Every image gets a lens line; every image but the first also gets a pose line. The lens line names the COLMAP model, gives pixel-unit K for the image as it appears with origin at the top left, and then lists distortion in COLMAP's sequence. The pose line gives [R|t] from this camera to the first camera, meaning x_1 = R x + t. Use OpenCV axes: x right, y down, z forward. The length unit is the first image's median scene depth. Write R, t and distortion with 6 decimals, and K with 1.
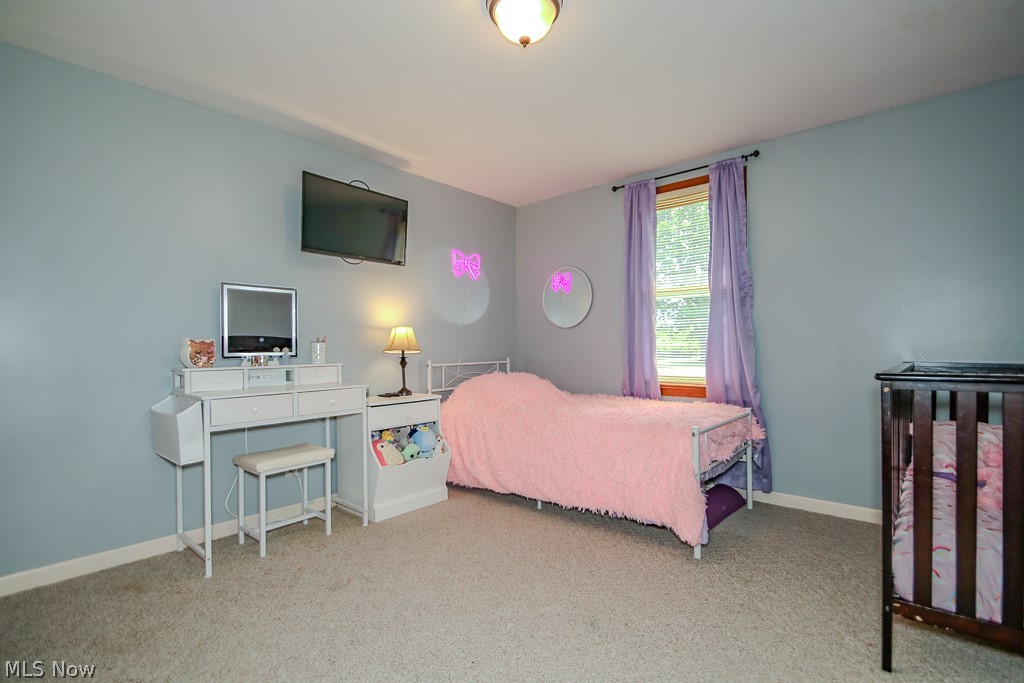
lens RADIAL K [[472.4, 0, 512.7], [0, 472.4, 348.5], [0, 0, 1]] dist [0.002544, -0.000104]
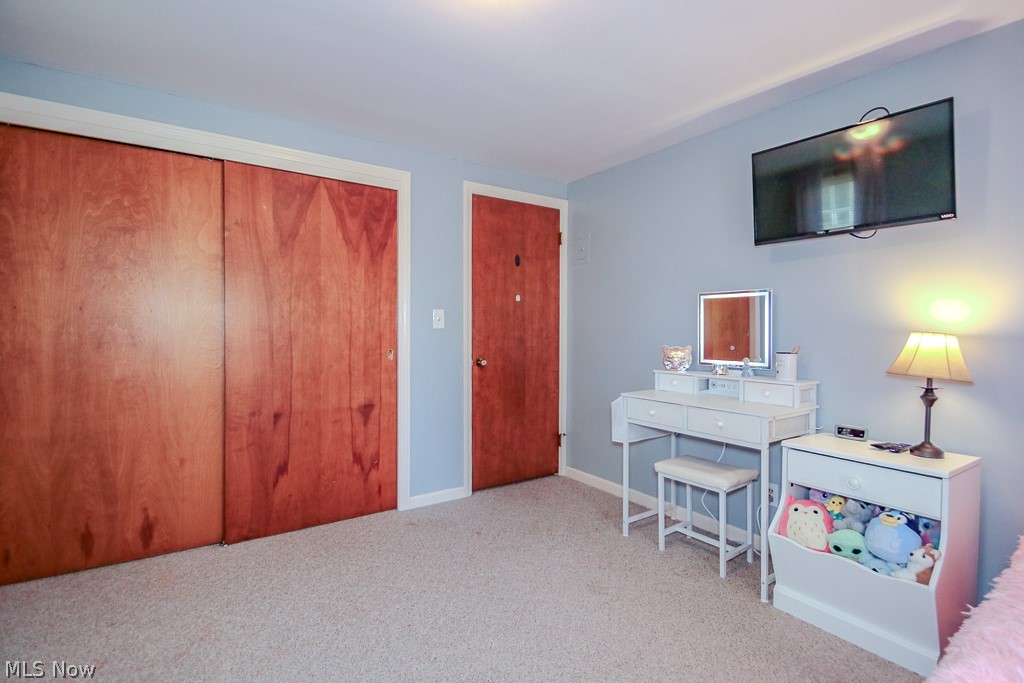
lens RADIAL K [[490.6, 0, 513.2], [0, 490.6, 330.7], [0, 0, 1]] dist [0.000210, -0.000243]
pose [[-0.240325, 0.015167, -0.970574, 0.448994], [-0.005660, 0.999839, 0.017026, -0.056024], [0.970676, 0.009585, -0.240201, 0.665009]]
